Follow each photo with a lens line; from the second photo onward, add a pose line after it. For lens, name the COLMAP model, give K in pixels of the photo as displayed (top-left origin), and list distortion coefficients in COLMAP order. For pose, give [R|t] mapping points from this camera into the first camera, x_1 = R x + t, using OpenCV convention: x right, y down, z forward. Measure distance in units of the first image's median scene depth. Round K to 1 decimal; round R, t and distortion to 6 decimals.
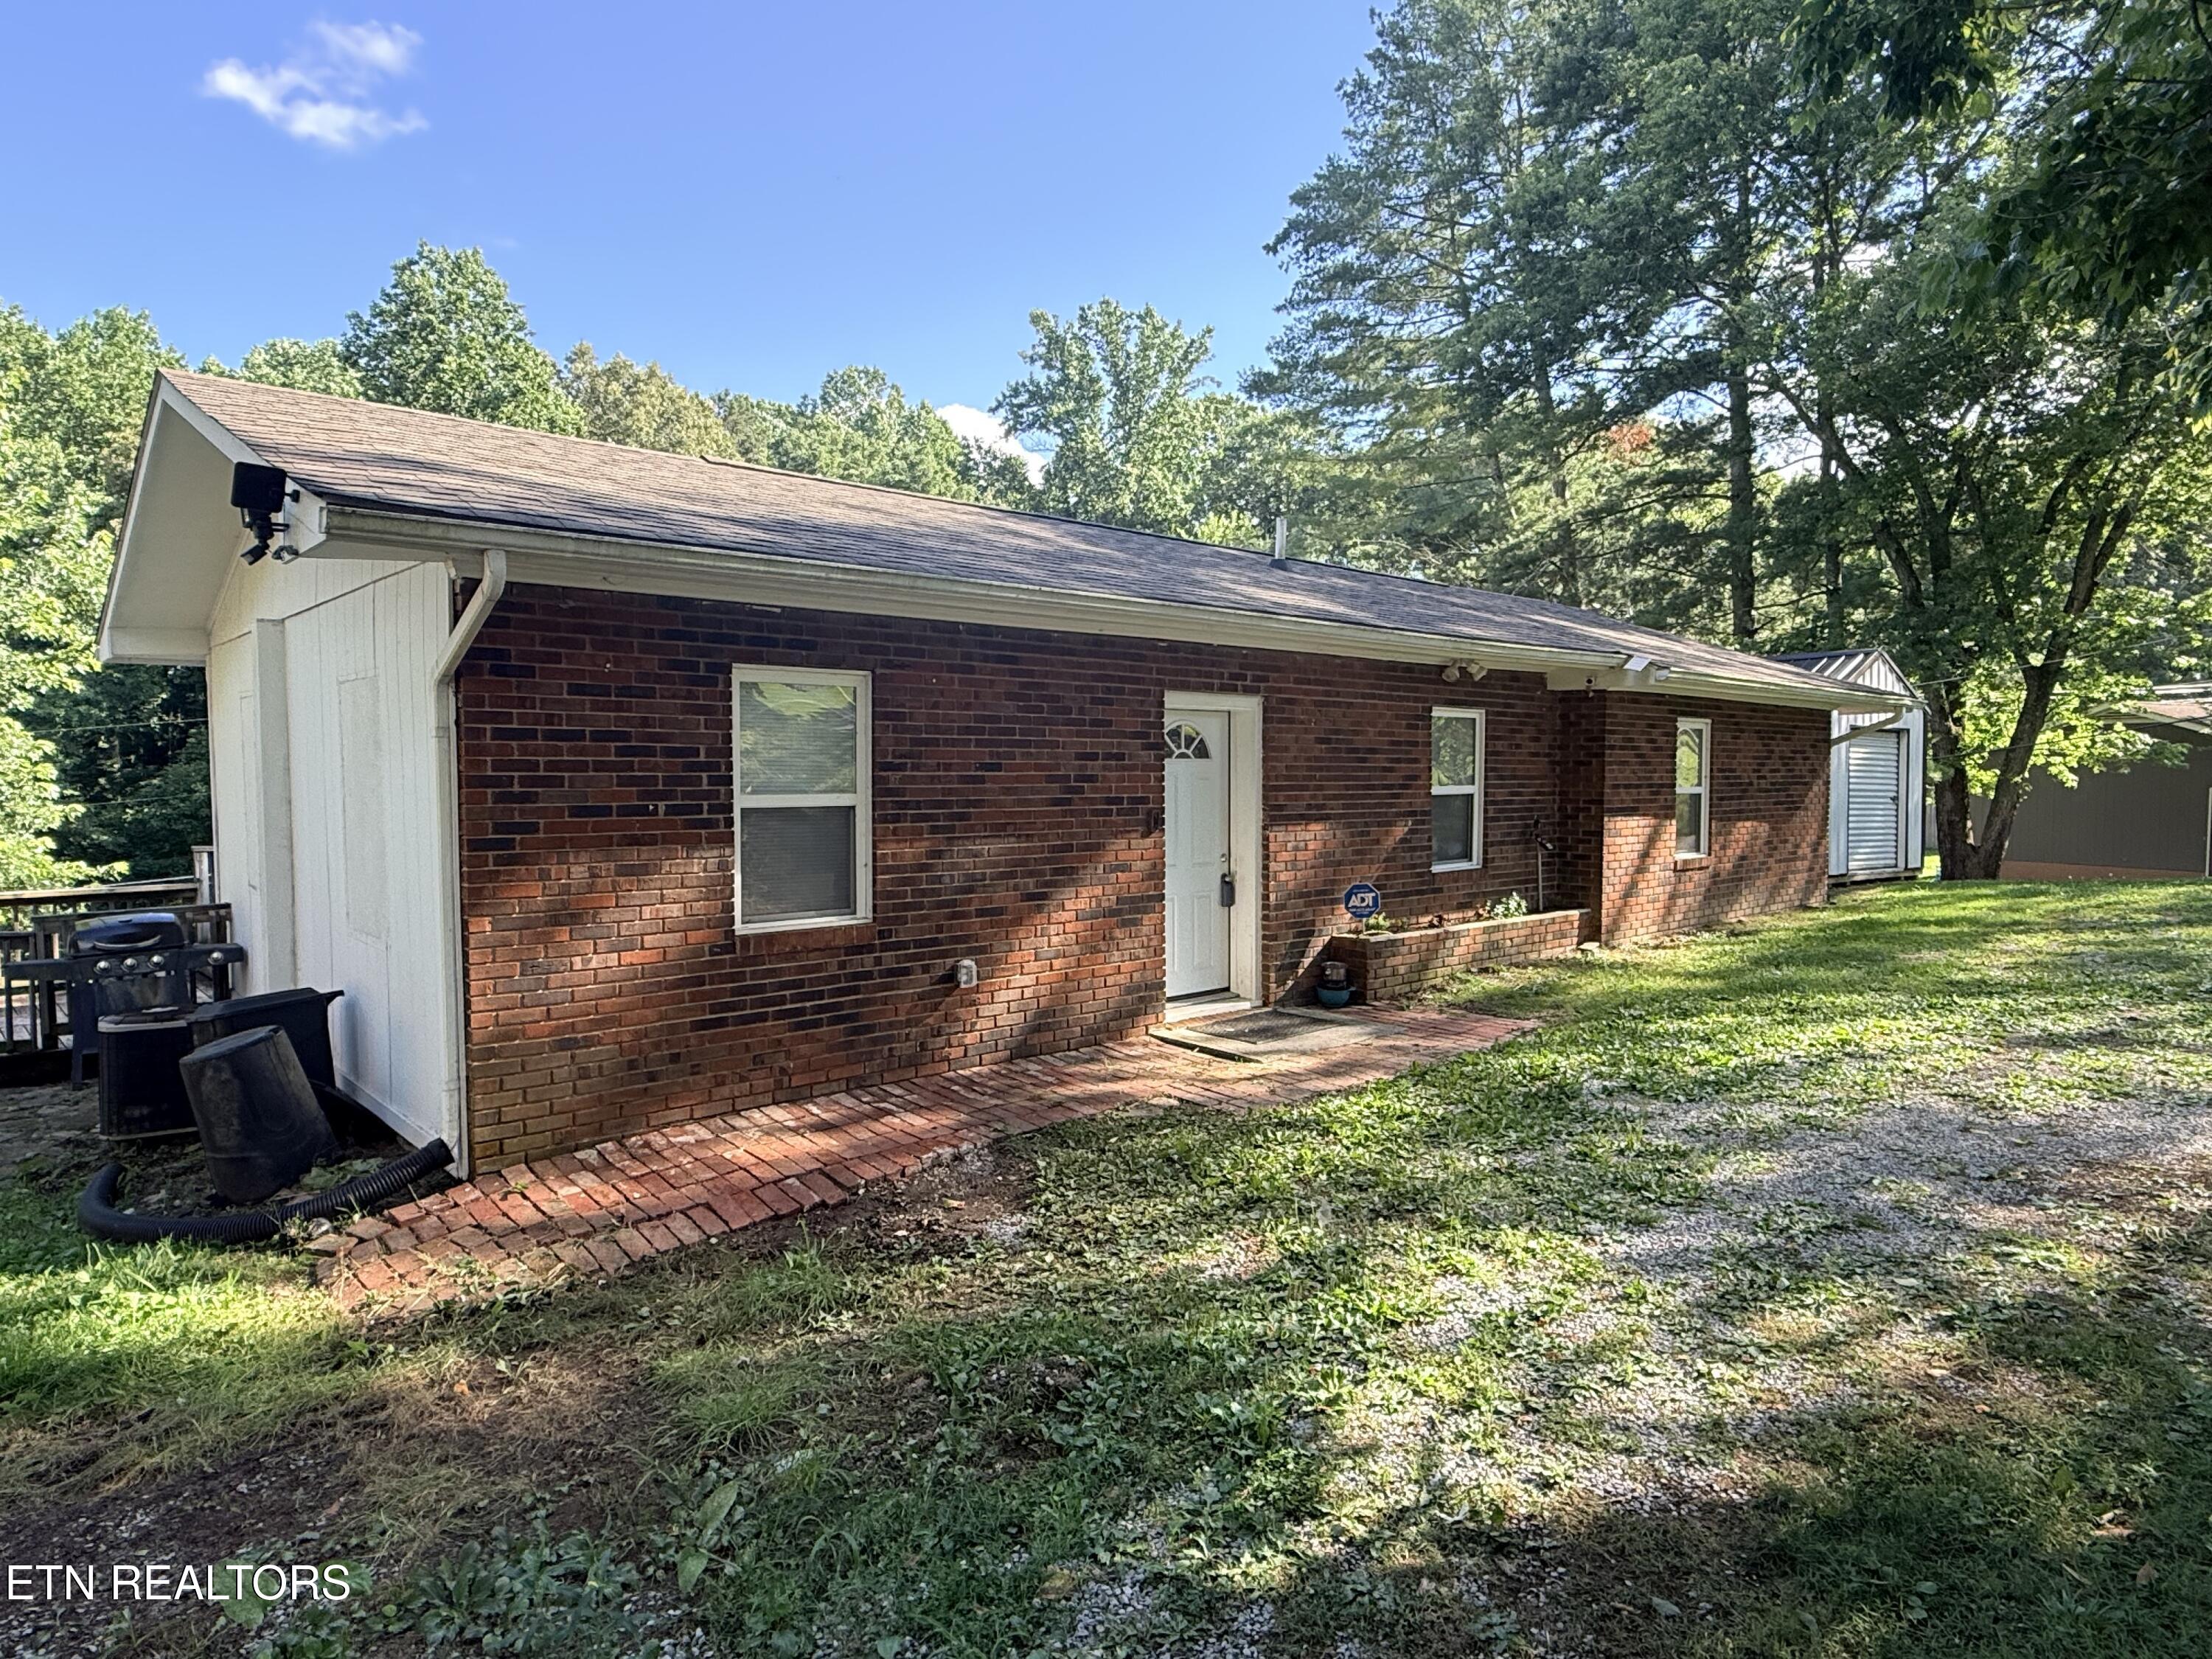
lens RADIAL K [[1299.6, 0, 1106.3], [0, 1299.6, 830.4], [0, 0, 1]] dist [-0.036105, -0.001284]
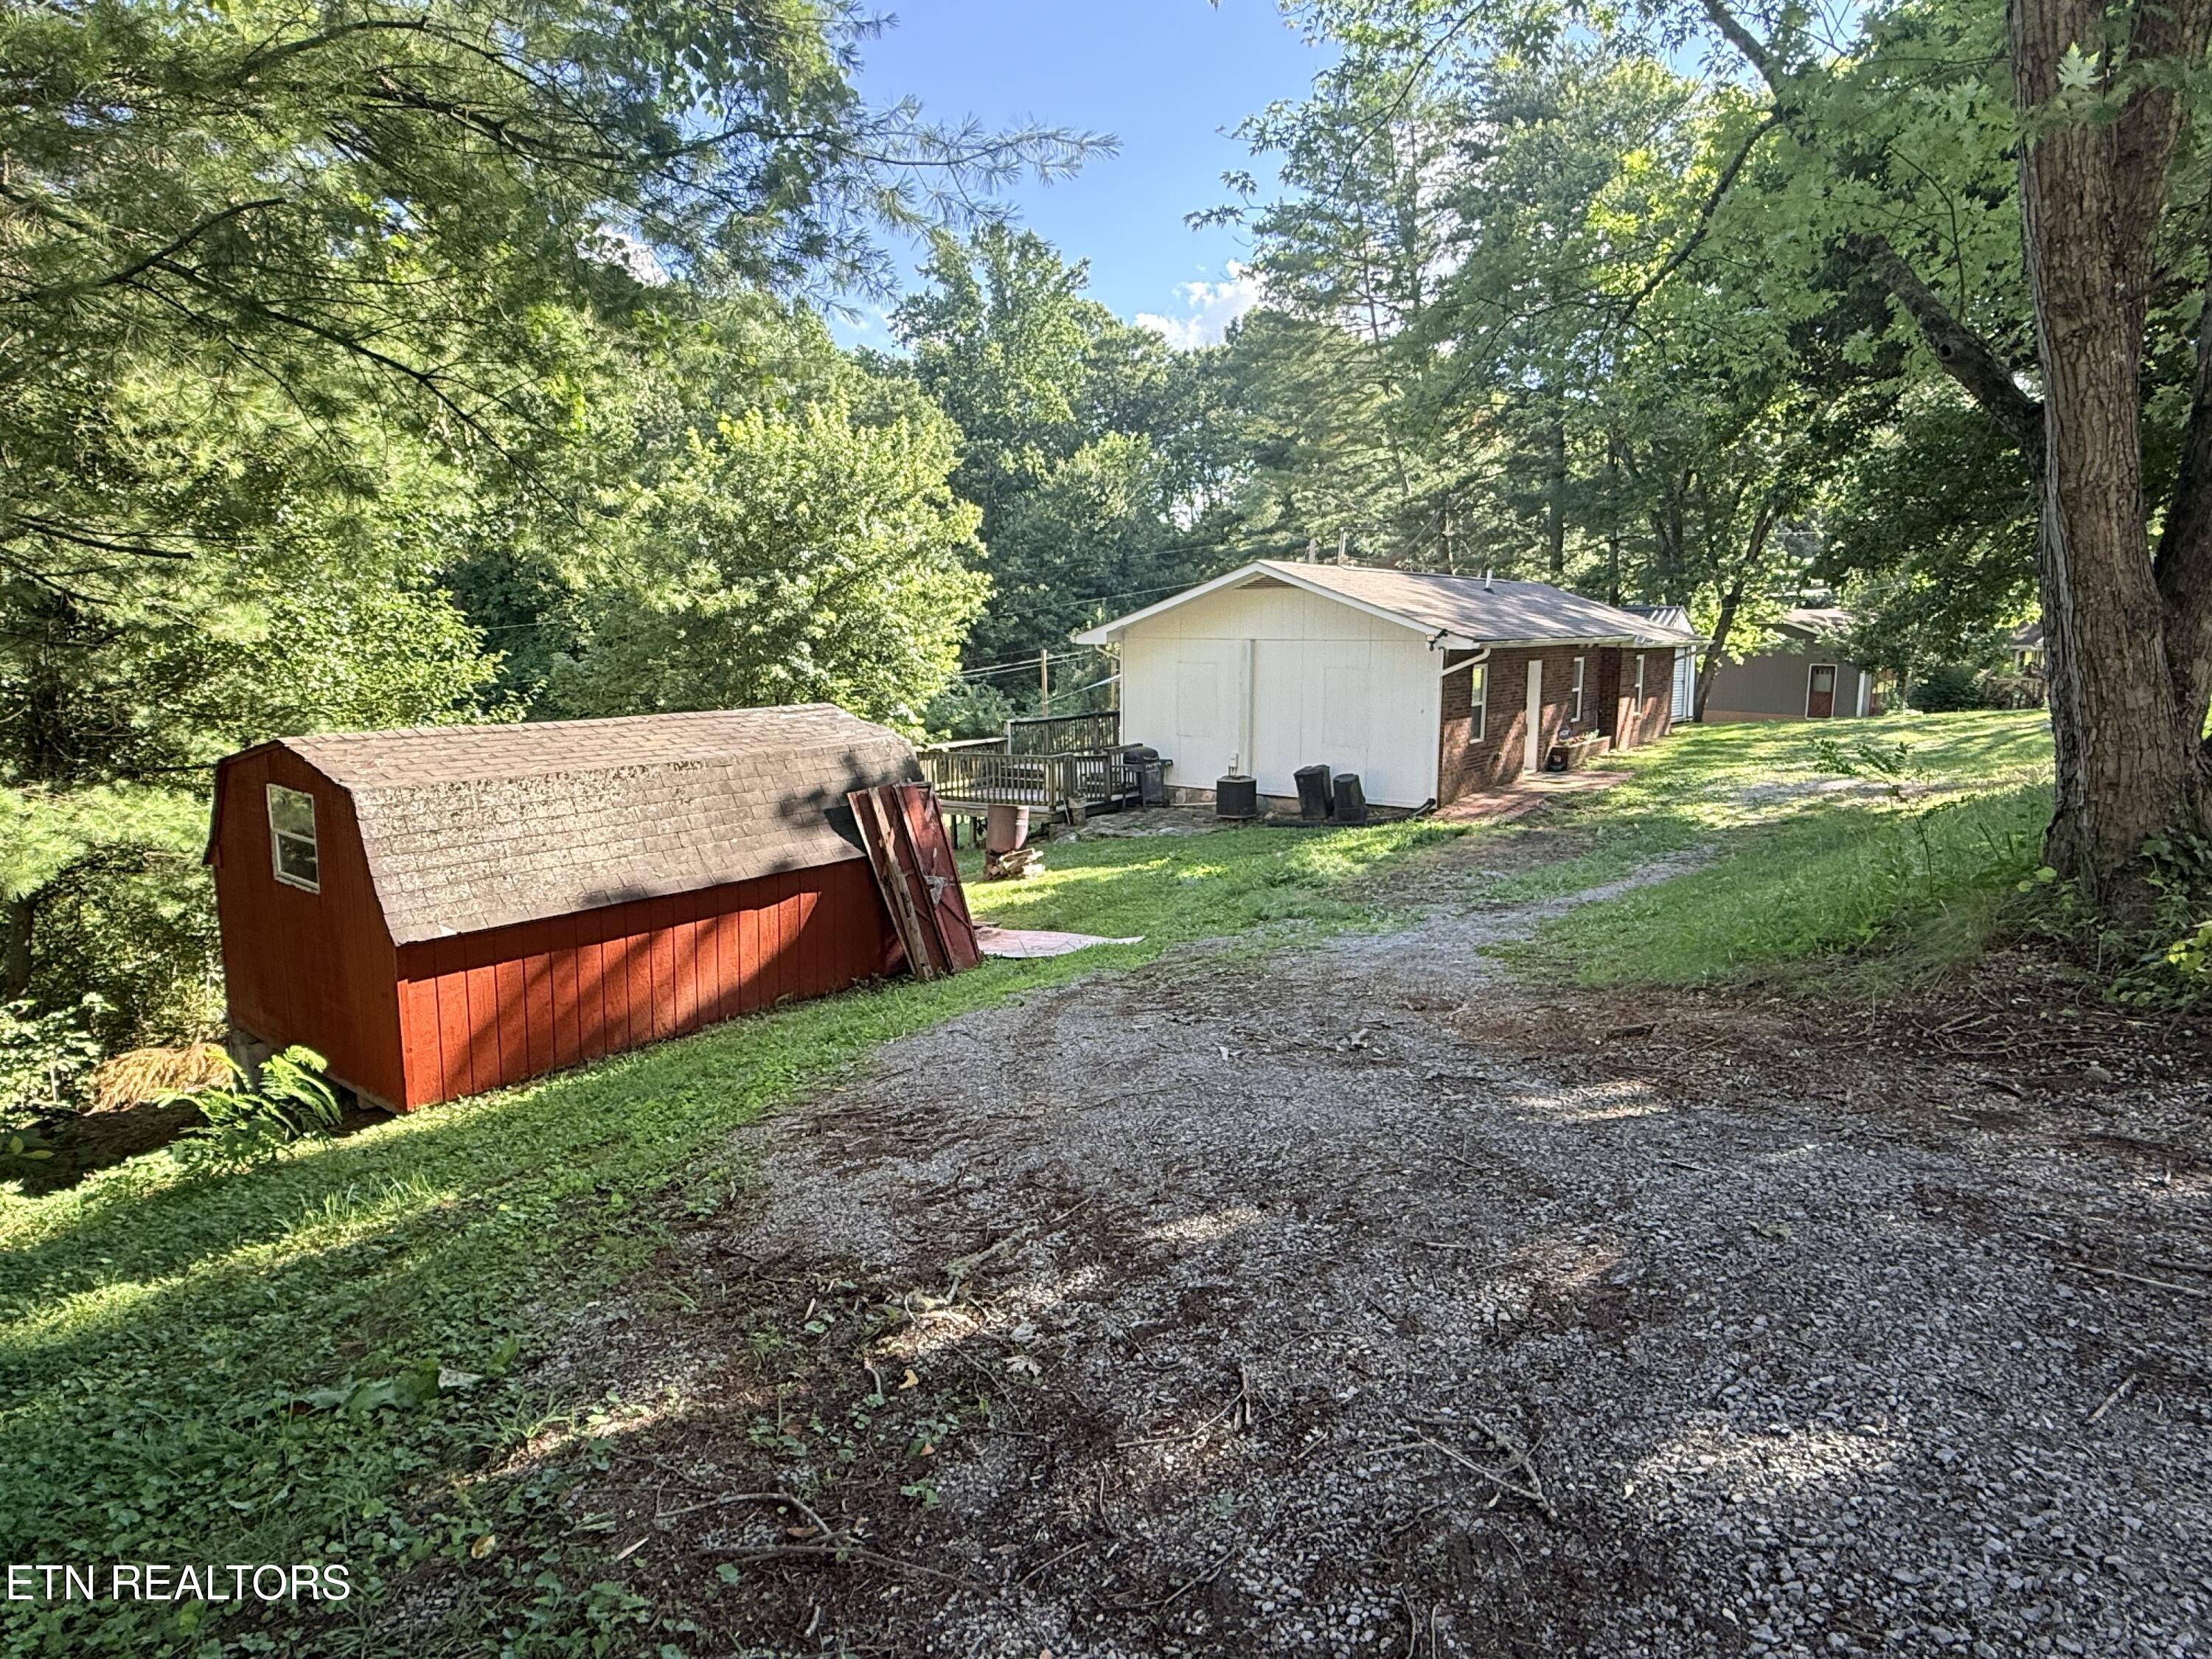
lens RADIAL K [[1299.6, 0, 1104.5], [0, 1299.6, 827.3], [0, 0, 1]] dist [-0.036105, -0.001284]
pose [[0.974426, -0.030184, 0.222671, -0.448516], [0.005041, 0.993624, 0.112630, -0.019427], [-0.224651, -0.108628, 0.968366, -0.479980]]
